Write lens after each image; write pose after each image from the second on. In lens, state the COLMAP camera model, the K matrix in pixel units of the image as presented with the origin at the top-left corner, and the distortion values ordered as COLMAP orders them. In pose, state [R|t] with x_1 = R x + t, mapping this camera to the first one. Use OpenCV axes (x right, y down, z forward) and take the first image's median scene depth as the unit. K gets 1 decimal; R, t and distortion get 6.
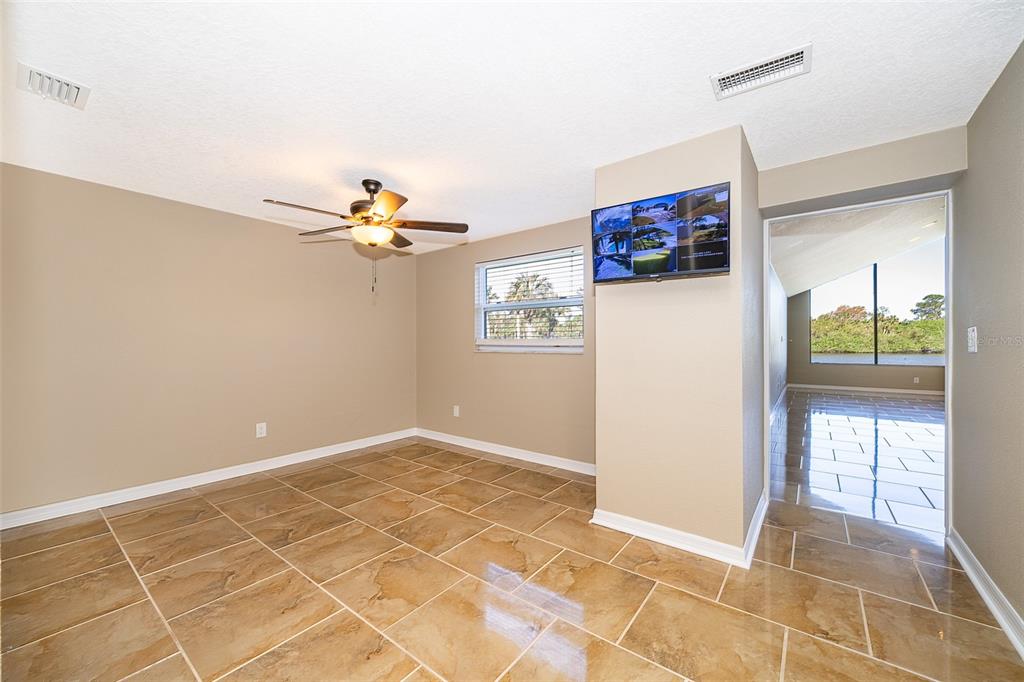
lens RADIAL K [[400.5, 0, 511.7], [0, 400.5, 348.2], [0, 0, 1]] dist [-0.002350, 0.000217]
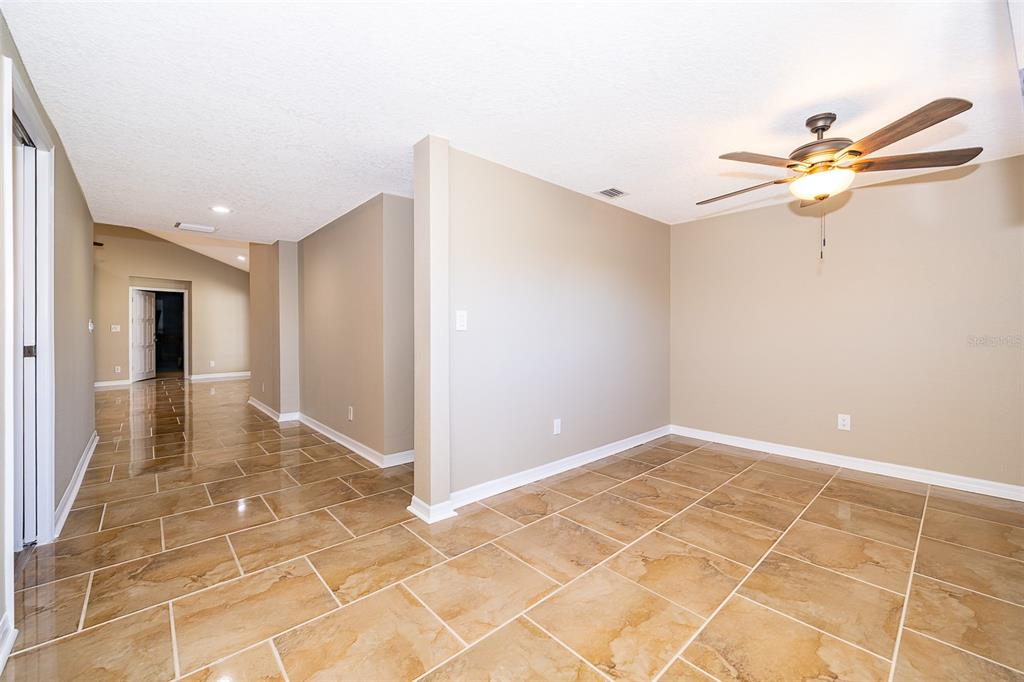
lens RADIAL K [[400.5, 0, 506.4], [0, 400.5, 332.9], [0, 0, 1]] dist [-0.002350, 0.000217]
pose [[-0.180433, 0.007328, -0.983560, 0.537510], [-0.008487, 0.999923, 0.009007, 0.002612], [0.983551, 0.009972, -0.180357, 0.553928]]
